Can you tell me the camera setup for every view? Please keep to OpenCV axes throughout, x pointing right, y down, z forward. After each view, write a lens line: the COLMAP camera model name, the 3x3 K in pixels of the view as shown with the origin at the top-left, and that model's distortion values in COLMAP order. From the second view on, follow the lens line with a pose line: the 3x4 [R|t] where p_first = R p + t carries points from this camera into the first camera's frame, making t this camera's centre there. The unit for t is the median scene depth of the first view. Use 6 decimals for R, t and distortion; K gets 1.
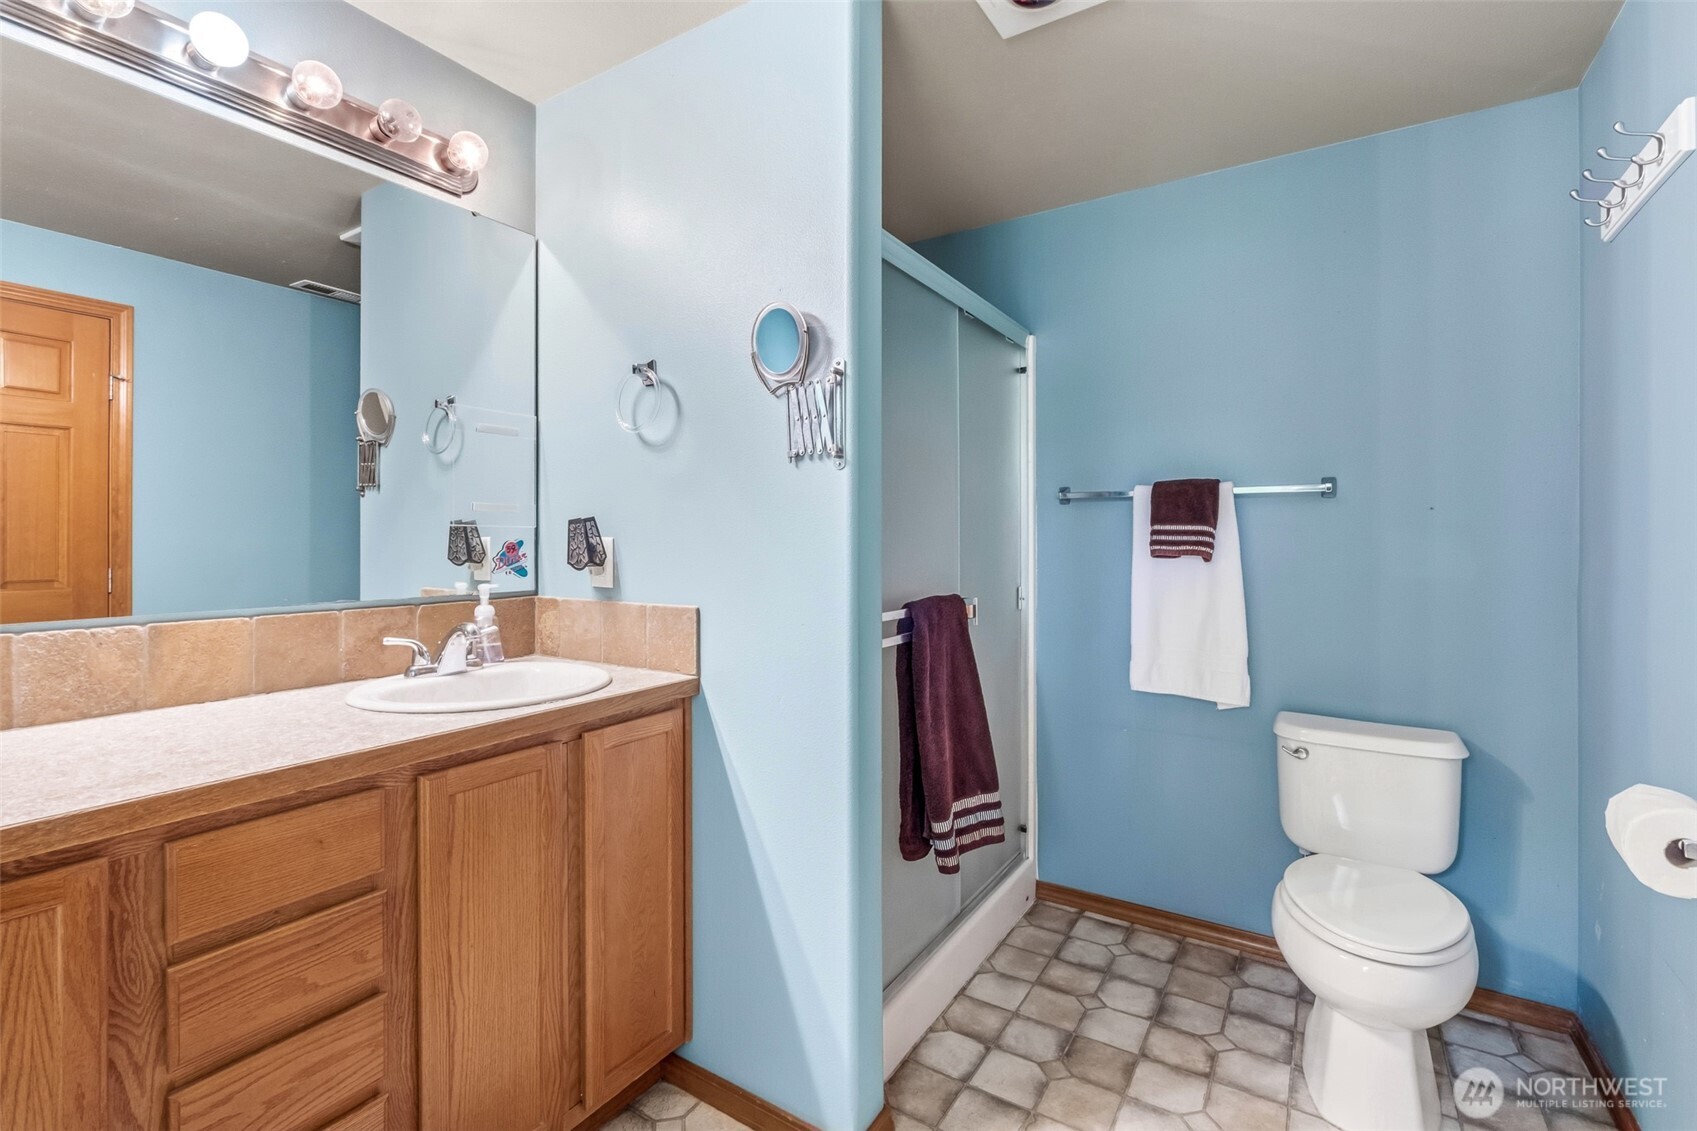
lens RADIAL K [[753.1, 0, 866.6], [0, 753.1, 536.2], [0, 0, 1]] dist [-0.004643, -0.000040]
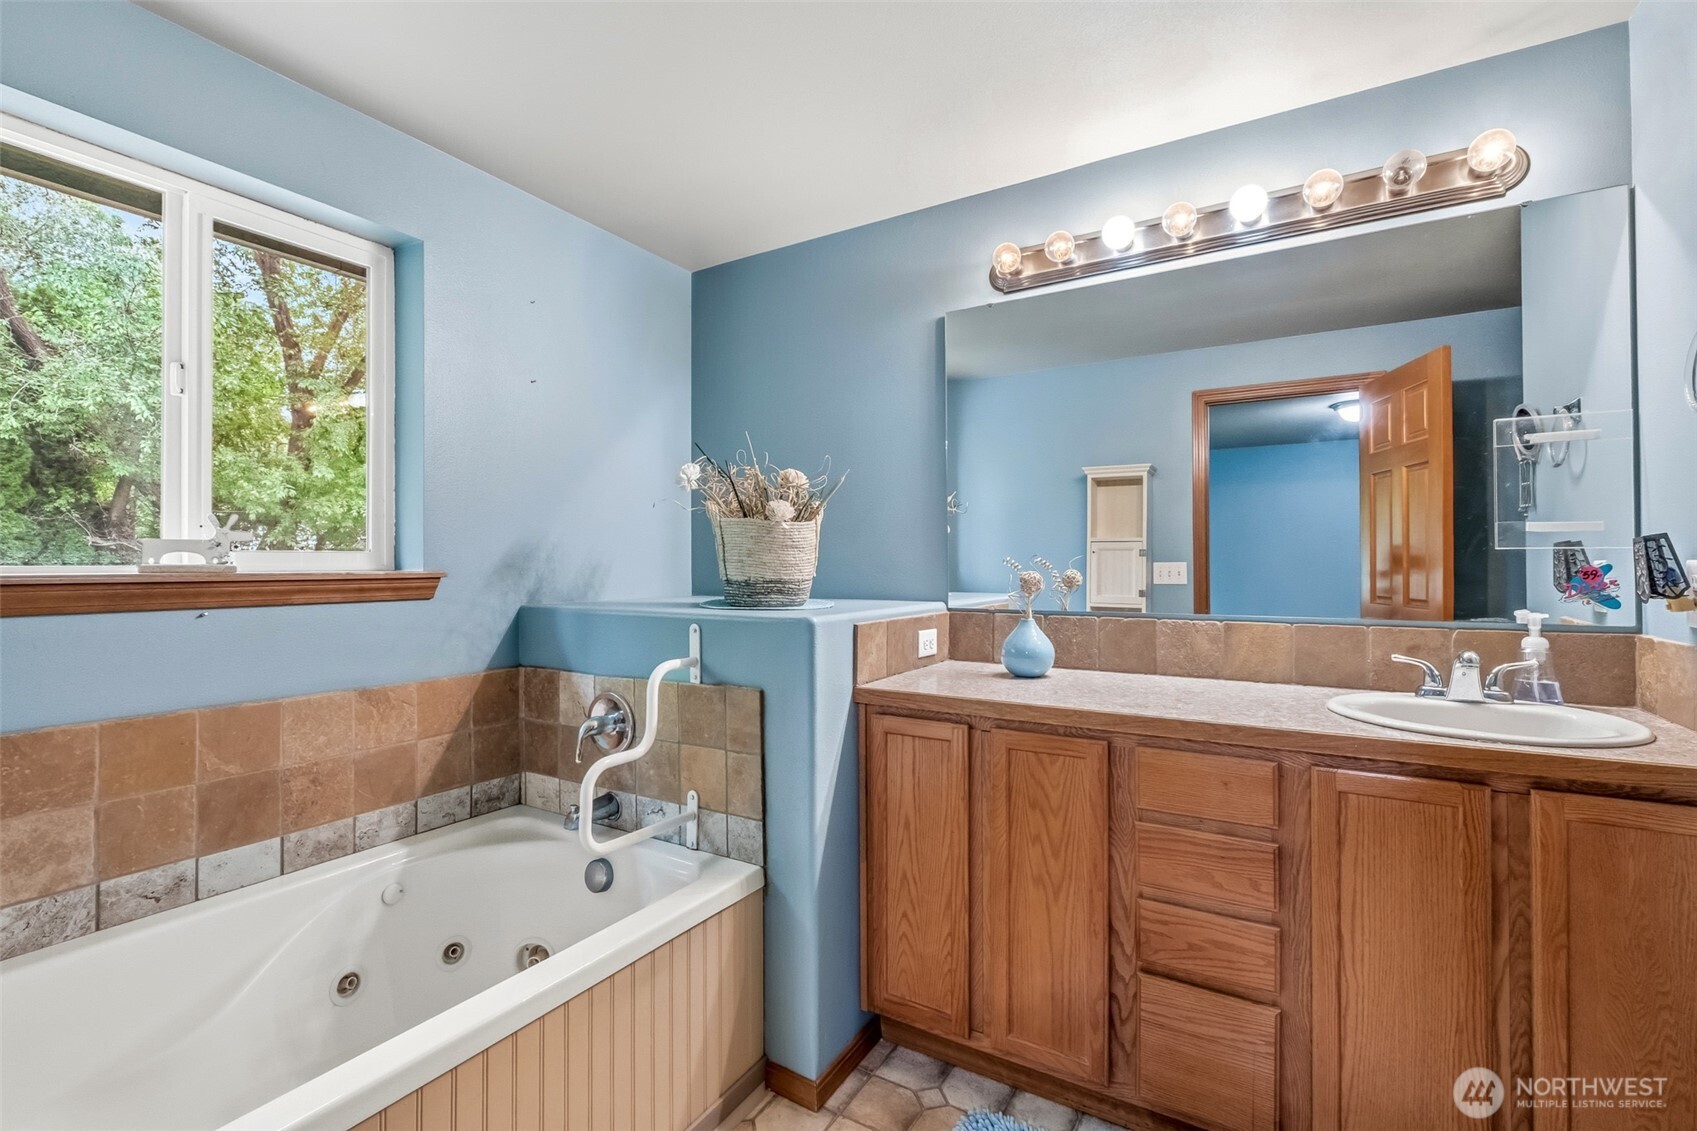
lens RADIAL K [[753.1, 0, 852.1], [0, 753.1, 562.8], [0, 0, 1]] dist [-0.004643, -0.000040]
pose [[0.018181, -0.006279, -0.999815, 0.418764], [0.005845, 0.999964, -0.006173, 0.004588], [0.999818, -0.005732, 0.018217, 0.192254]]
